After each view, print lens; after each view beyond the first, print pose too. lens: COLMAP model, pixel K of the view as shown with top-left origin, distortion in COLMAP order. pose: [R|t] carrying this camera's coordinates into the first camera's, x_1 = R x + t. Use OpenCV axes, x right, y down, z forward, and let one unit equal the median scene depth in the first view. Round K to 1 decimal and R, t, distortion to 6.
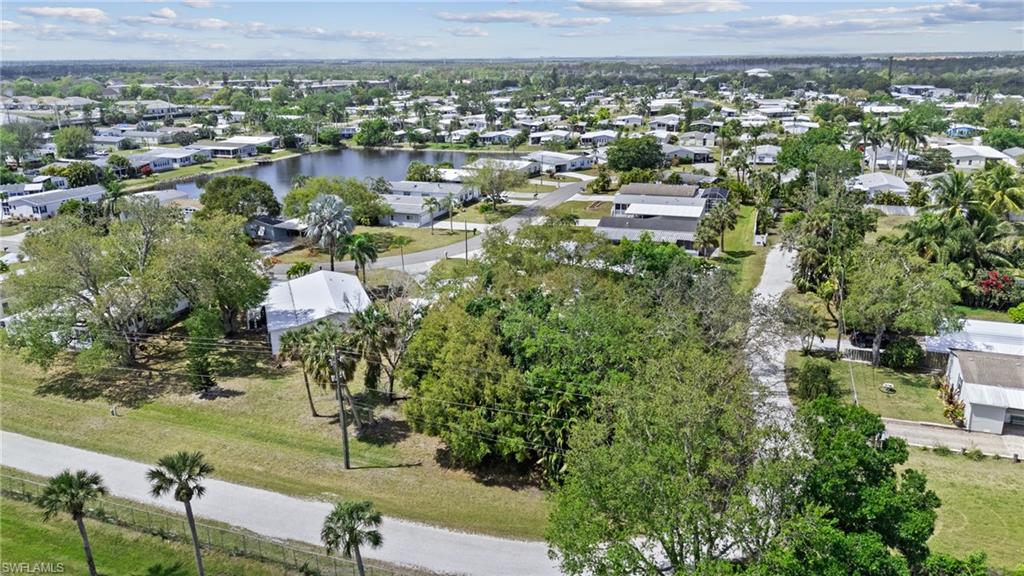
lens RADIAL K [[767.1, 0, 512.0], [0, 767.1, 288.0], [0, 0, 1]] dist [0.104250, -0.141672]
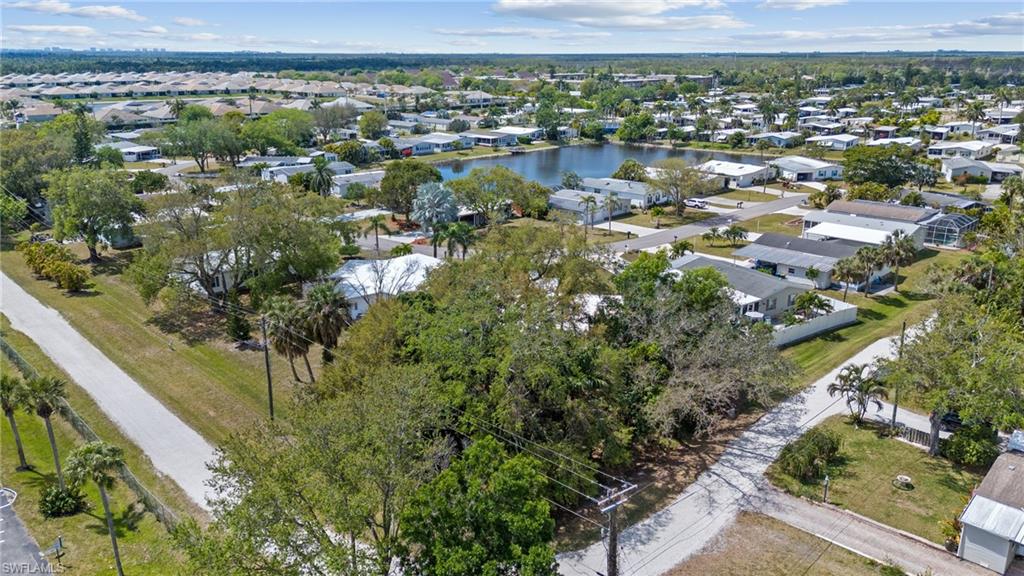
lens RADIAL K [[781.8, 0, 507.5], [0, 781.8, 284.1], [0, 0, 1]] dist [0.099697, -0.124386]
pose [[0.899373, 0.132487, -0.416624, 0.122226], [-0.133441, 0.990689, 0.026981, -0.010376], [0.416320, 0.031328, 0.908678, 0.029583]]
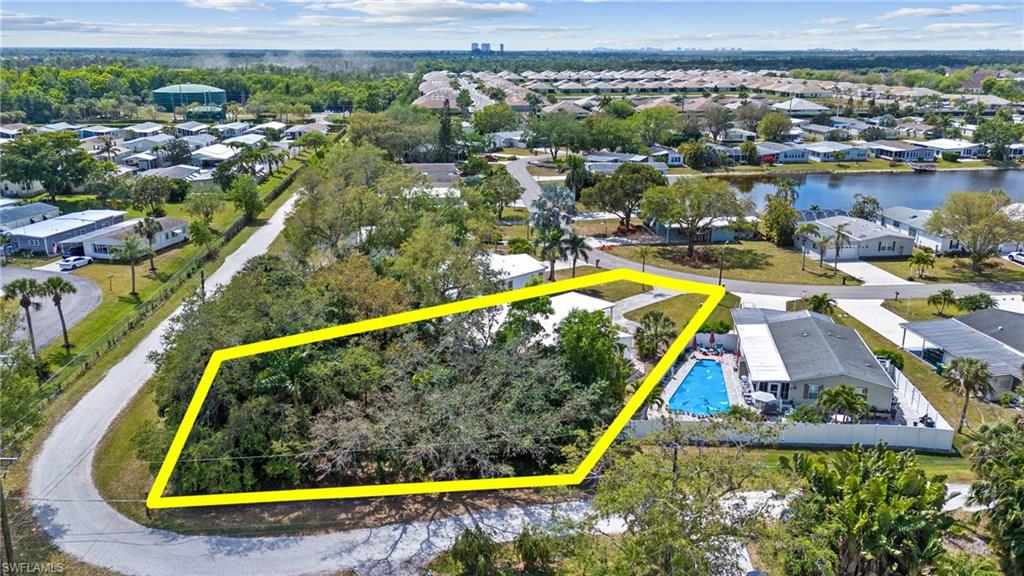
lens RADIAL K [[781.8, 0, 507.5], [0, 781.8, 284.1], [0, 0, 1]] dist [0.099697, -0.124386]
pose [[0.426149, 0.269446, -0.863595, 0.255568], [-0.267140, 0.949525, 0.164434, -0.057352], [0.864311, 0.160627, 0.476619, 0.178519]]
